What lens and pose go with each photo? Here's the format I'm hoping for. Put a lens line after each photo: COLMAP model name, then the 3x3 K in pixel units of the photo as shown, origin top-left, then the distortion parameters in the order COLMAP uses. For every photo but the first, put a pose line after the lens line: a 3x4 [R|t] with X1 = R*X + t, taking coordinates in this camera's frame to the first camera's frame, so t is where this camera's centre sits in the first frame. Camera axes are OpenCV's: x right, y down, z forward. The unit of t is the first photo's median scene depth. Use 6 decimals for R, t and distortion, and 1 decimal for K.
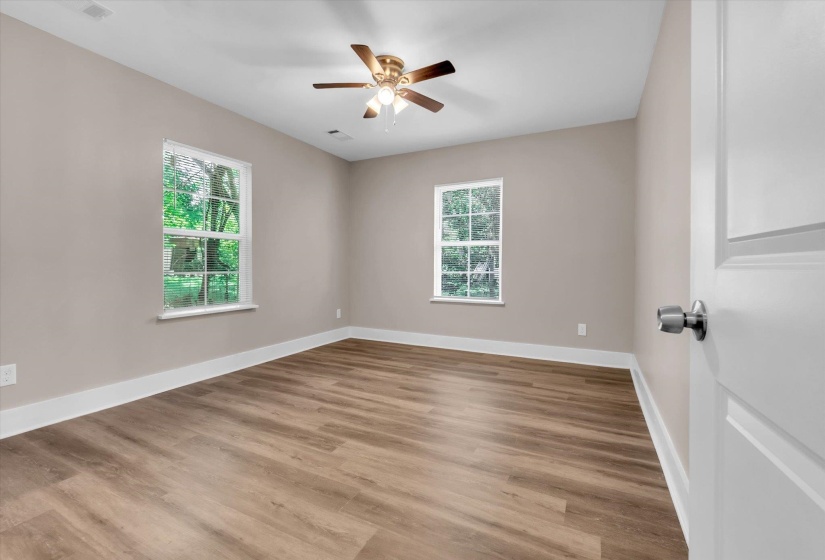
lens RADIAL K [[357.1, 0, 430.0], [0, 357.1, 266.6], [0, 0, 1]] dist [-0.006490, 0.001237]
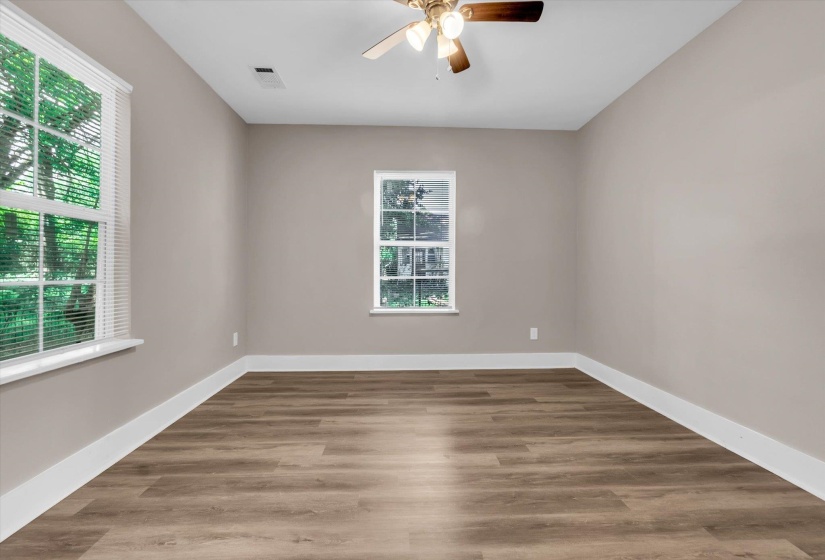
lens RADIAL K [[357.1, 0, 415.5], [0, 357.1, 273.9], [0, 0, 1]] dist [-0.006490, 0.001237]
pose [[0.880115, -0.006015, 0.474722, -0.414474], [0.002502, 0.999965, 0.008031, -0.000848], [-0.474754, -0.005880, 0.880099, 0.337889]]
